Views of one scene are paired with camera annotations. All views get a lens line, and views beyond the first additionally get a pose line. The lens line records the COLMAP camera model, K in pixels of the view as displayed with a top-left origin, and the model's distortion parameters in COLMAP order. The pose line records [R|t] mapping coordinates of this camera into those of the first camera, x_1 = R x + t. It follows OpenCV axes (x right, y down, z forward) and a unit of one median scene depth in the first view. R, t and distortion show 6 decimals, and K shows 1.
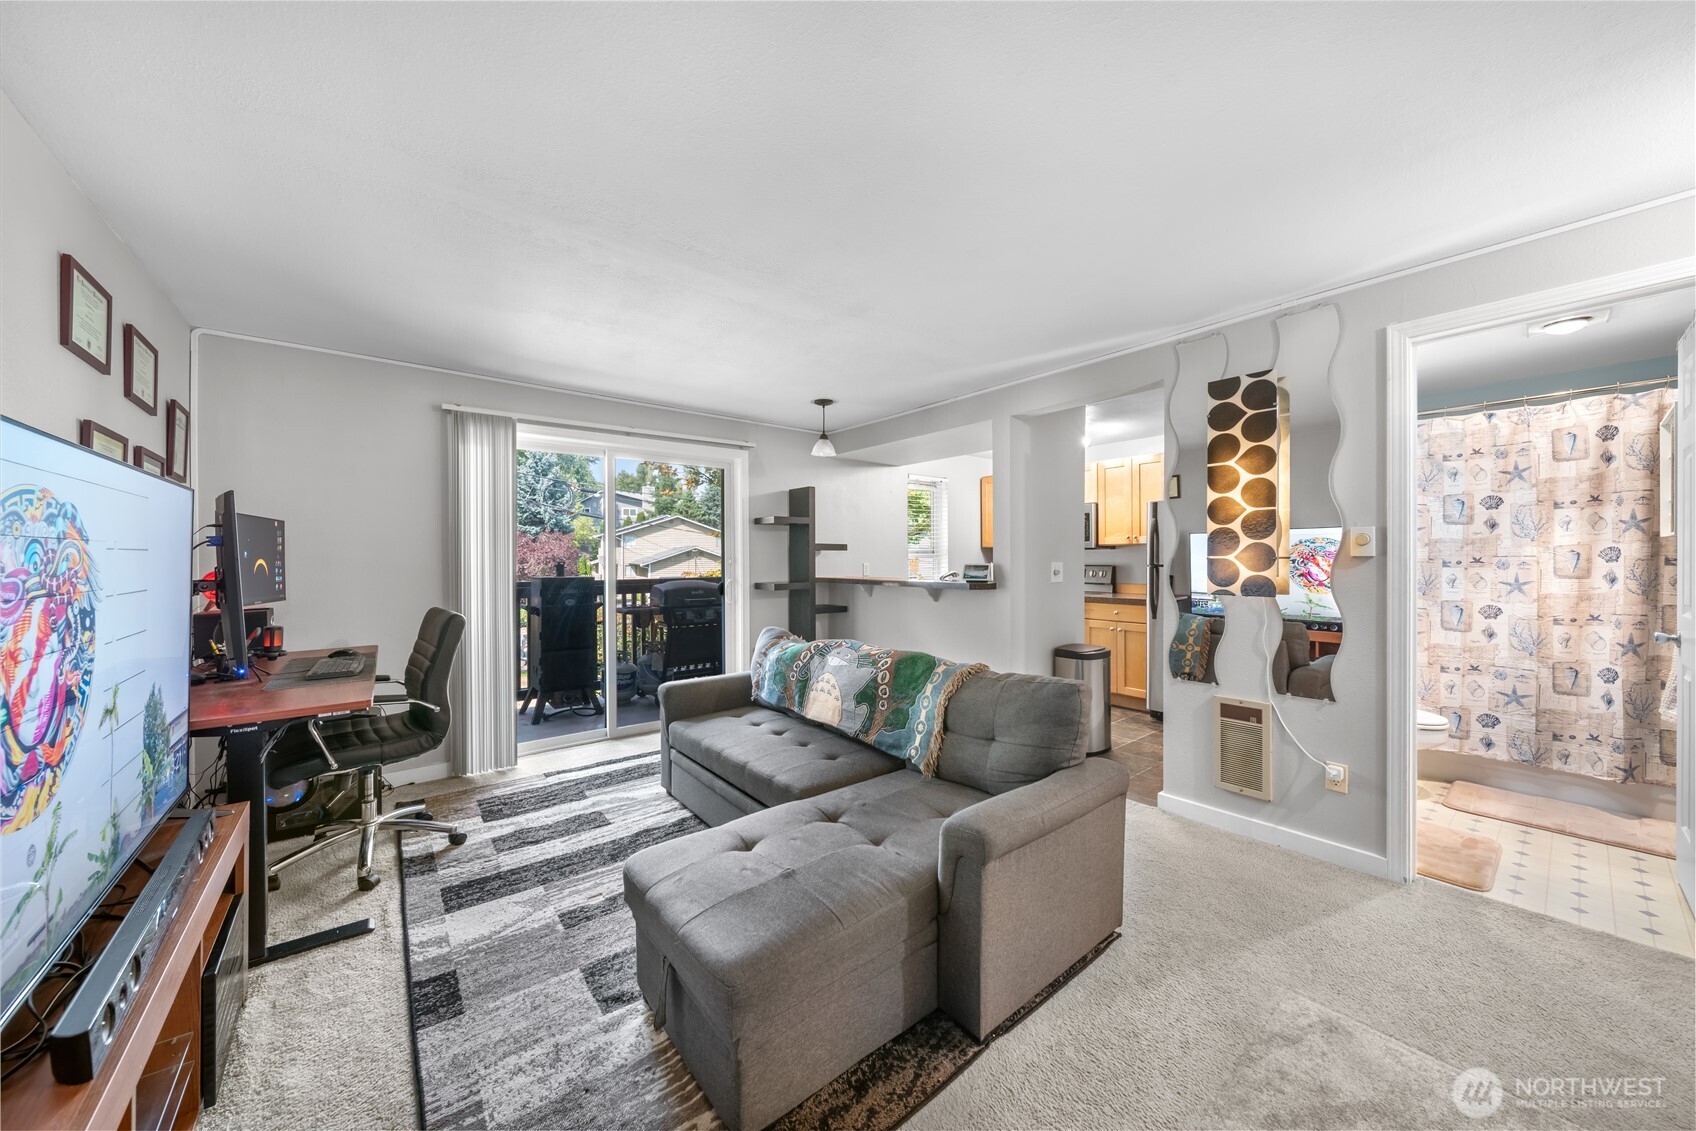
lens RADIAL K [[602.7, 0, 841.9], [0, 602.7, 558.4], [0, 0, 1]] dist [-0.002242, -0.000665]
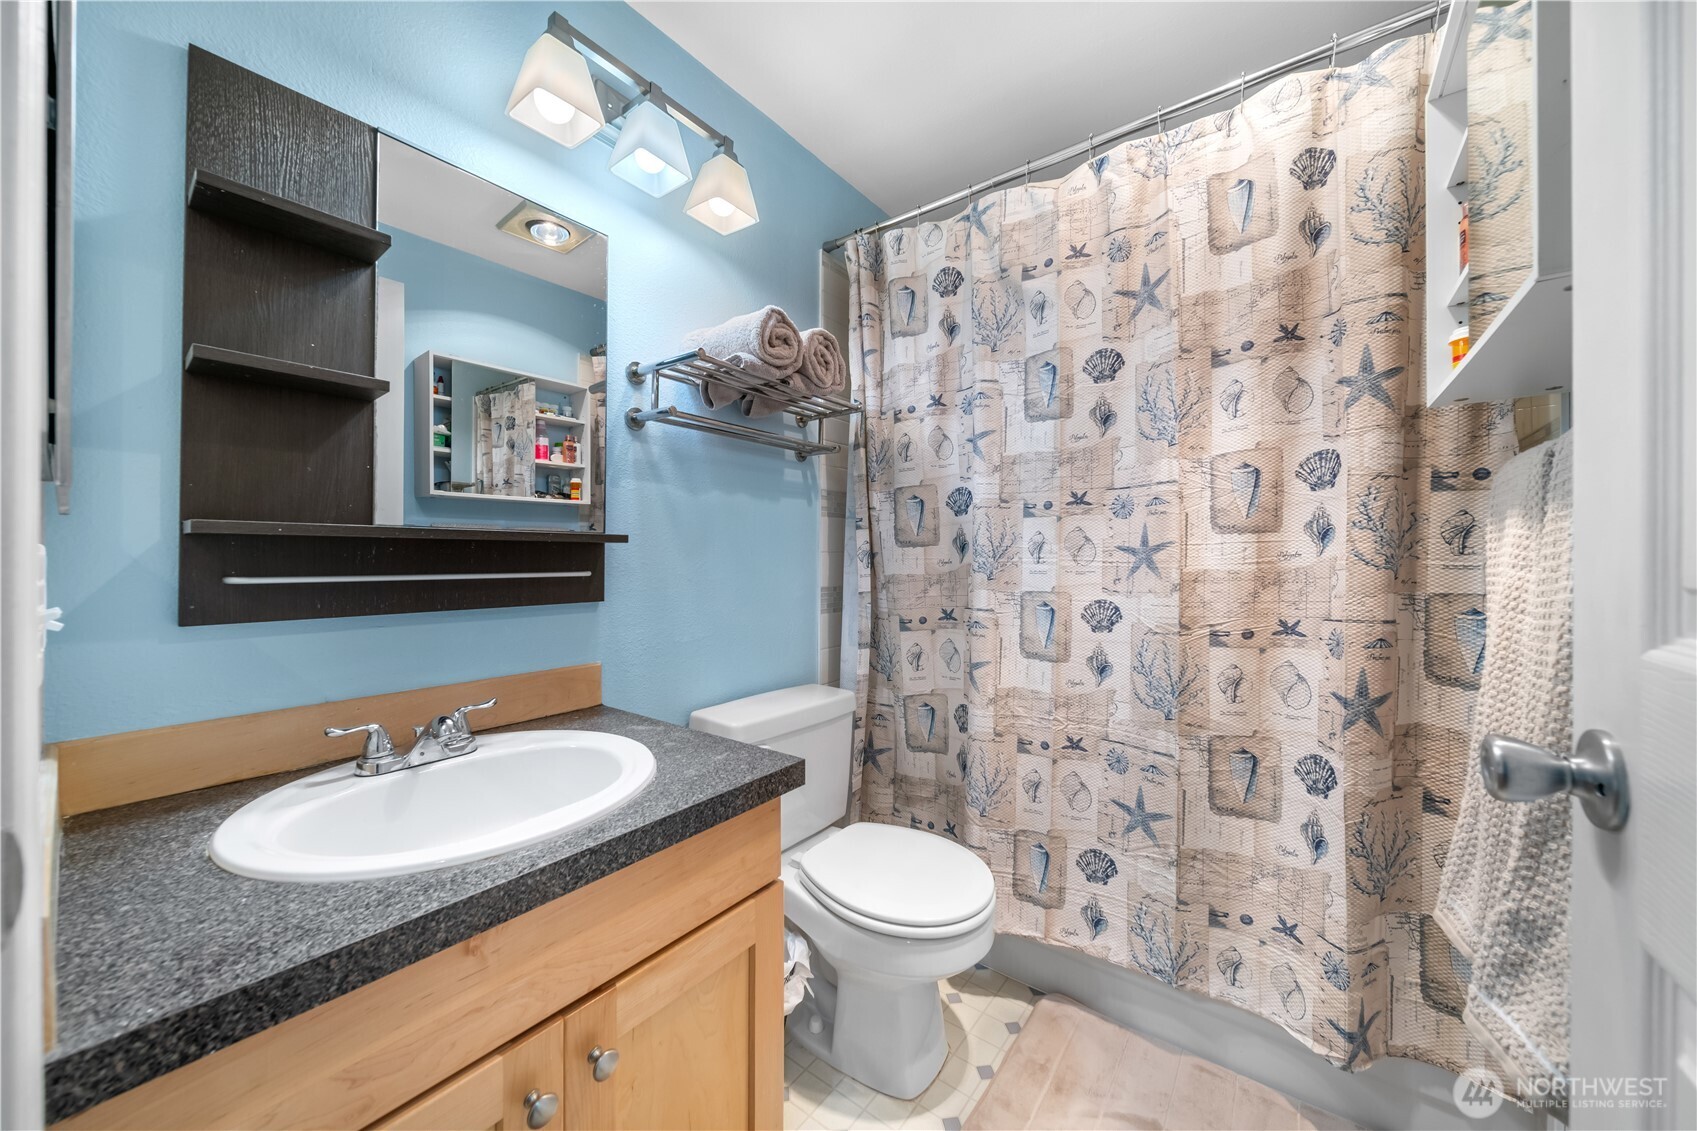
lens RADIAL K [[603.0, 0, 839.6], [0, 603.0, 560.4], [0, 0, 1]] dist [-0.002242, -0.000665]
pose [[0.972508, -0.005271, 0.232808, 0.849592], [0.004235, 0.999979, 0.004950, 0.049067], [-0.232829, -0.003828, 0.972510, 0.662336]]
